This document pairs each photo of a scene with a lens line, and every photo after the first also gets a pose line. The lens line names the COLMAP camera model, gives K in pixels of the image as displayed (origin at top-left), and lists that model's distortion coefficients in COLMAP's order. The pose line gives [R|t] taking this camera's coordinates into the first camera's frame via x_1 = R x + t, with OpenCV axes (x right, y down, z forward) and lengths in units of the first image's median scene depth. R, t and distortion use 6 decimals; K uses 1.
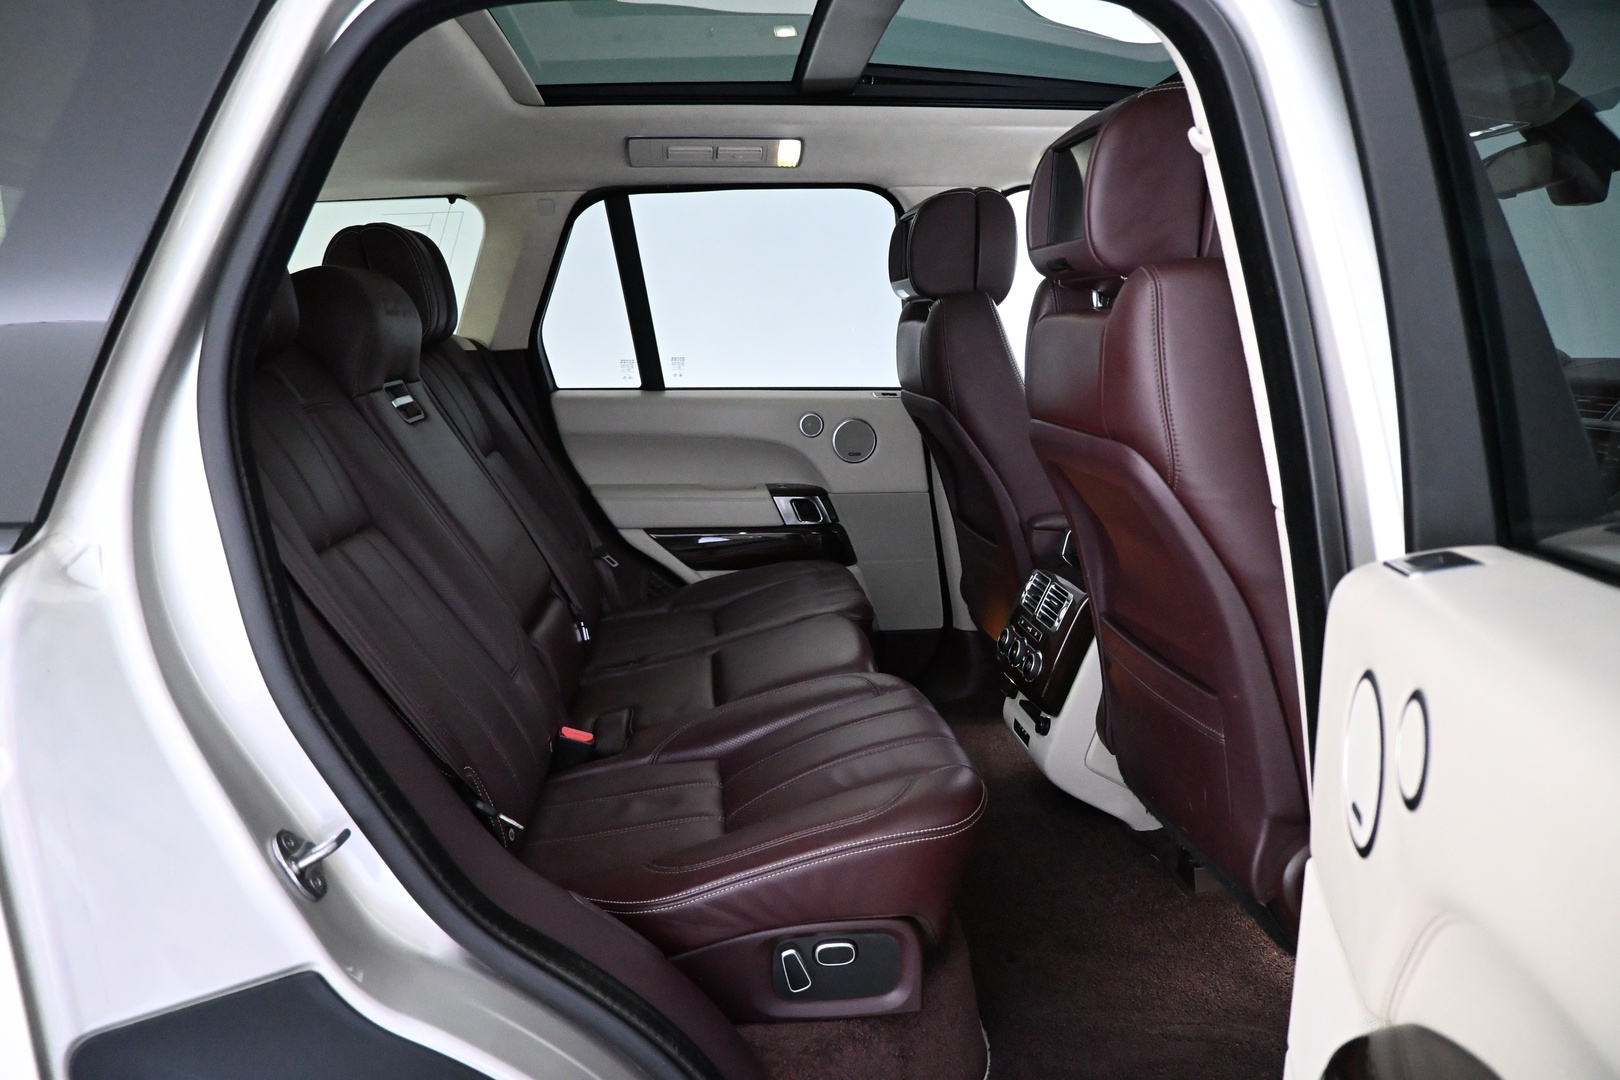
lens RADIAL K [[1096.7, 0, 810.0], [0, 1096.7, 540.0], [0, 0, 1]] dist [0.005130, -0.002101]
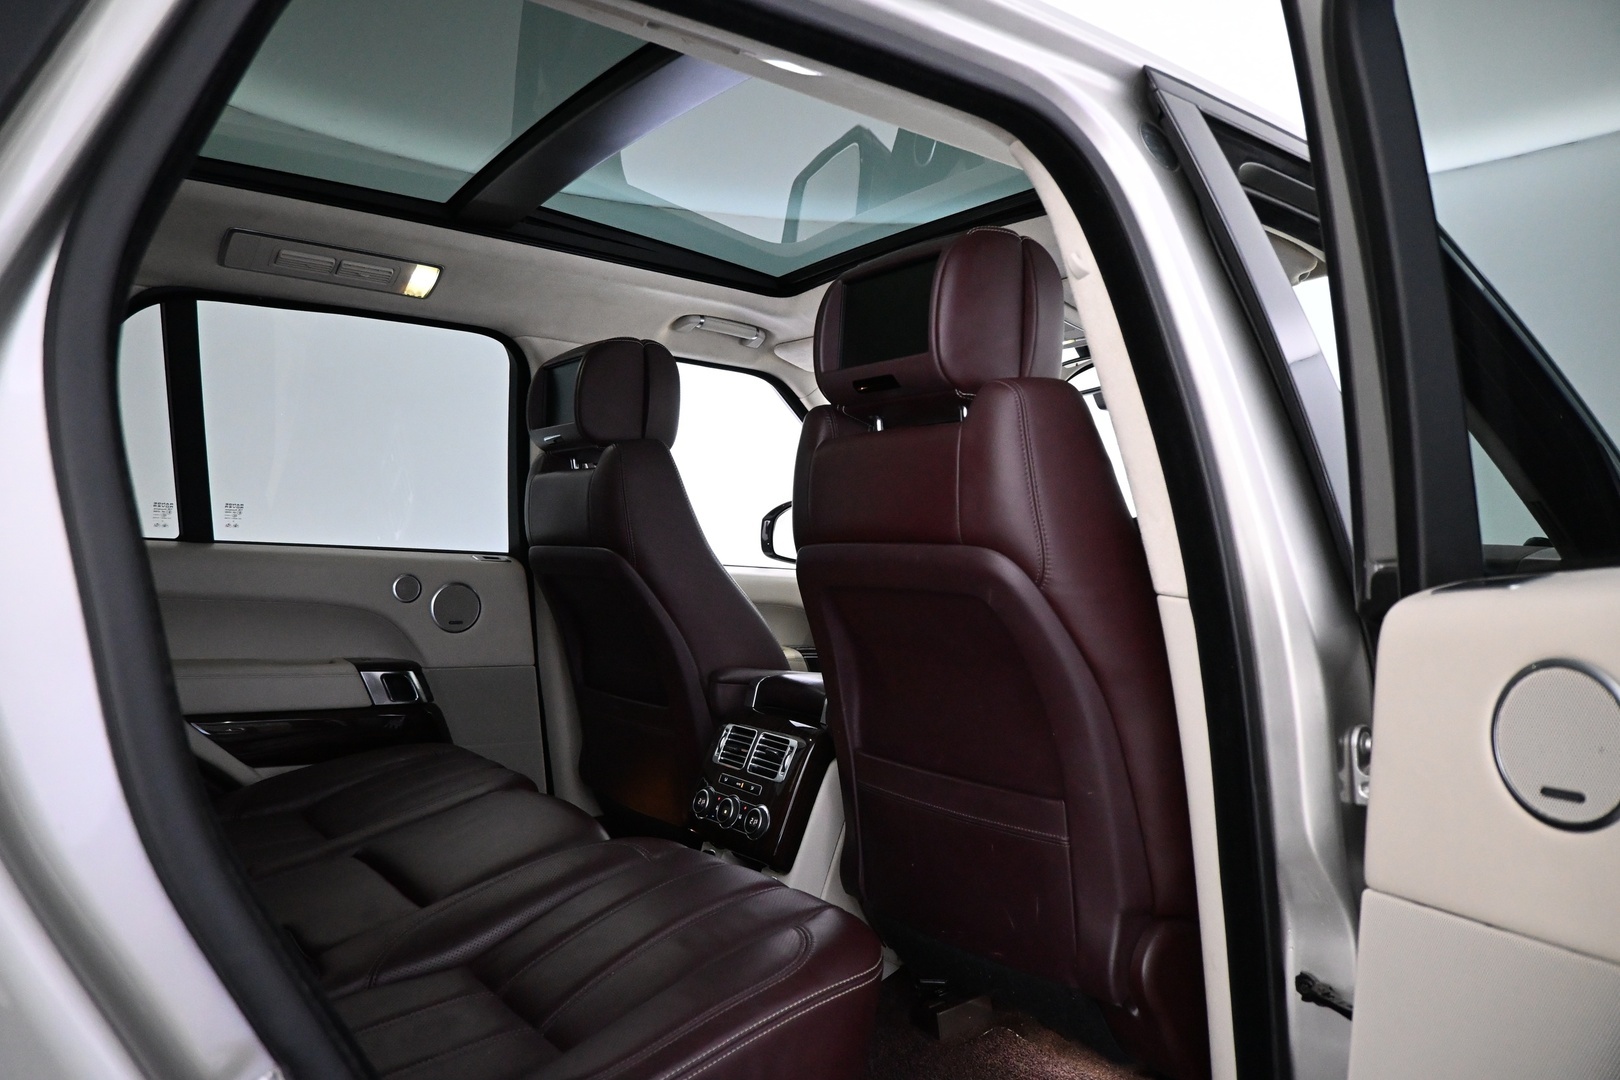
lens RADIAL K [[1096.7, 0, 810.0], [0, 1096.7, 540.0], [0, 0, 1]] dist [0.005130, -0.002101]
pose [[0.860521, 0.041841, 0.507694, -0.190639], [0.061458, 0.980814, -0.185003, 0.043259], [-0.505694, 0.190401, 0.841440, 0.114762]]
